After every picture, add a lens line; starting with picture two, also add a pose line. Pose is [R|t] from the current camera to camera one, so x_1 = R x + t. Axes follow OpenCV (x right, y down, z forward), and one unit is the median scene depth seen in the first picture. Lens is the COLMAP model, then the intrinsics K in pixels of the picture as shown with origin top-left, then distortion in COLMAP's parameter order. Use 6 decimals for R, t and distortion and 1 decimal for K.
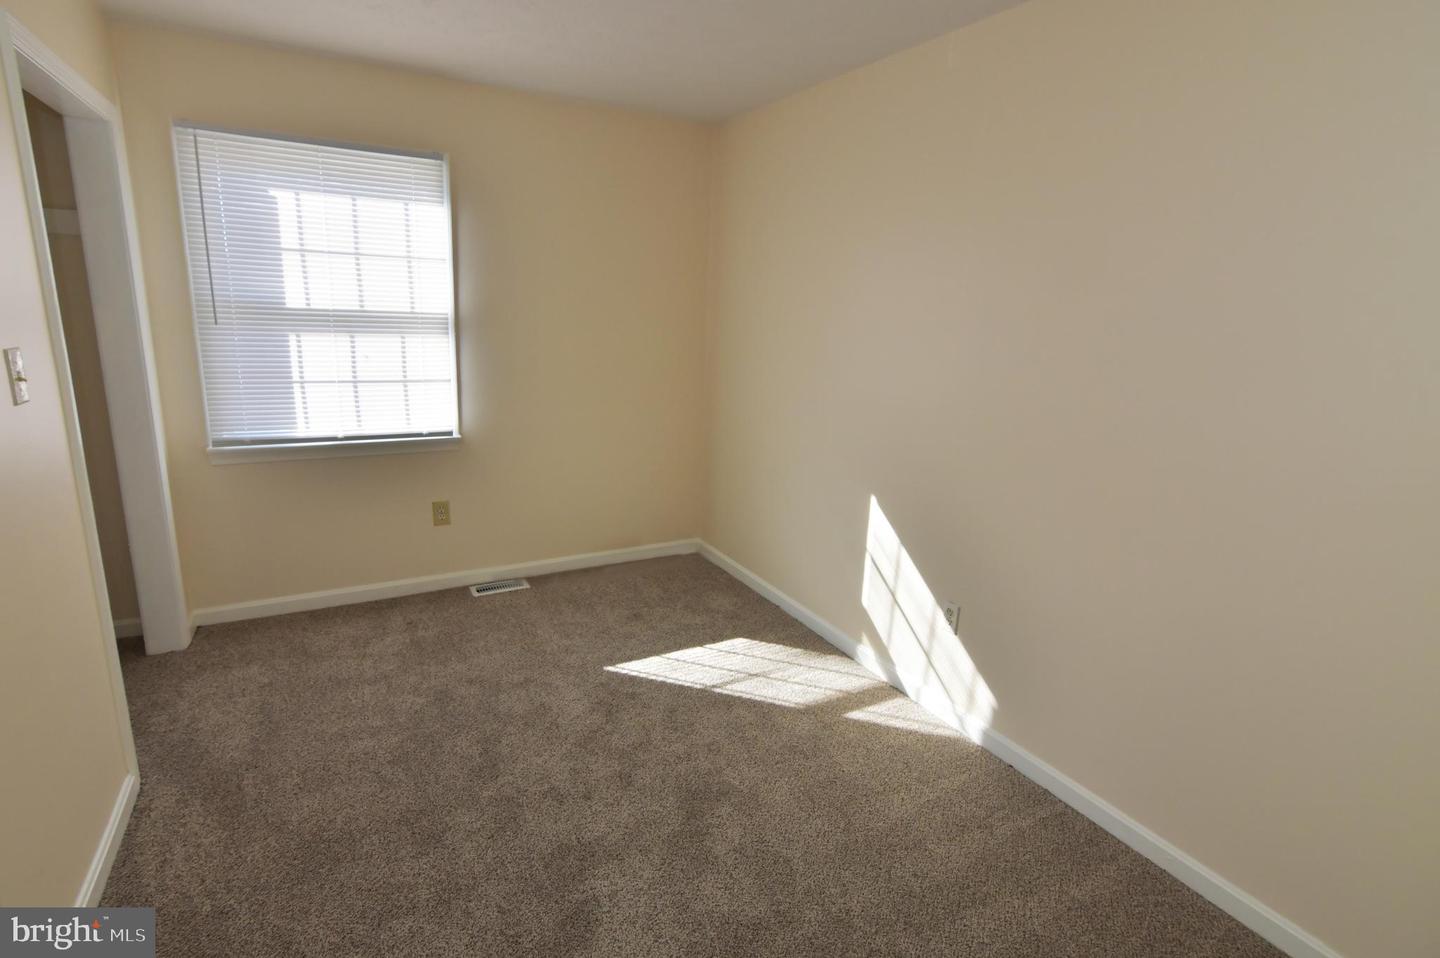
lens RADIAL K [[671.4, 0, 700.5], [0, 671.4, 444.1], [0, 0, 1]] dist [-0.013673, 0.008352]
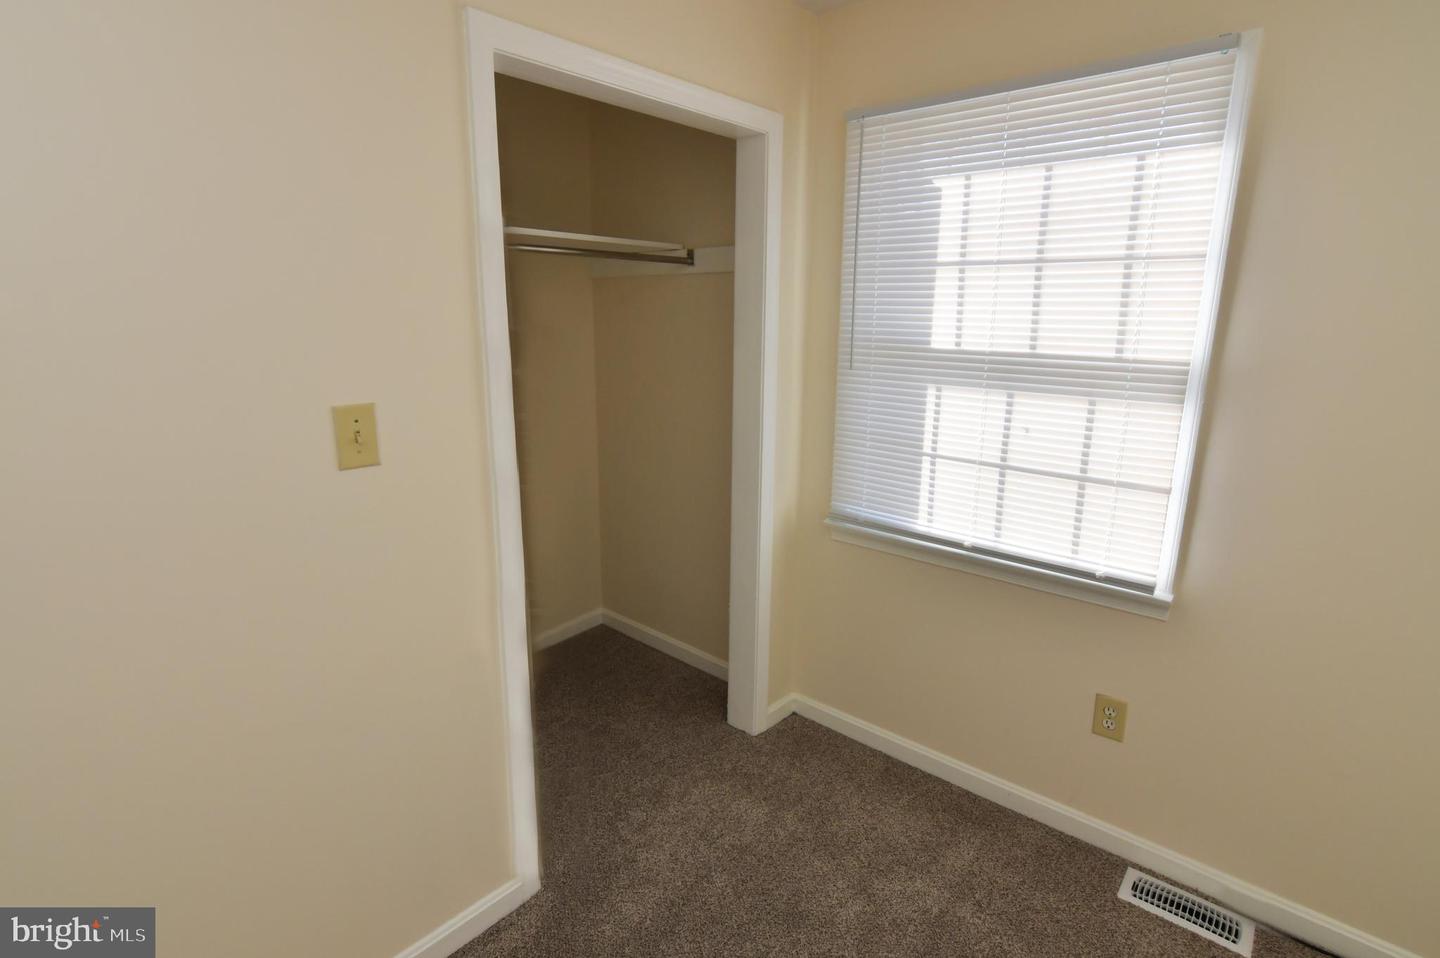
lens RADIAL K [[696.1, 0, 723.1], [0, 696.1, 474.0], [0, 0, 1]] dist [-0.030117, 0.011180]
pose [[0.349174, 0.176491, -0.920287, -0.008712], [-0.182844, 0.976058, 0.117812, -0.119302], [0.919046, 0.127132, 0.373085, 0.535974]]
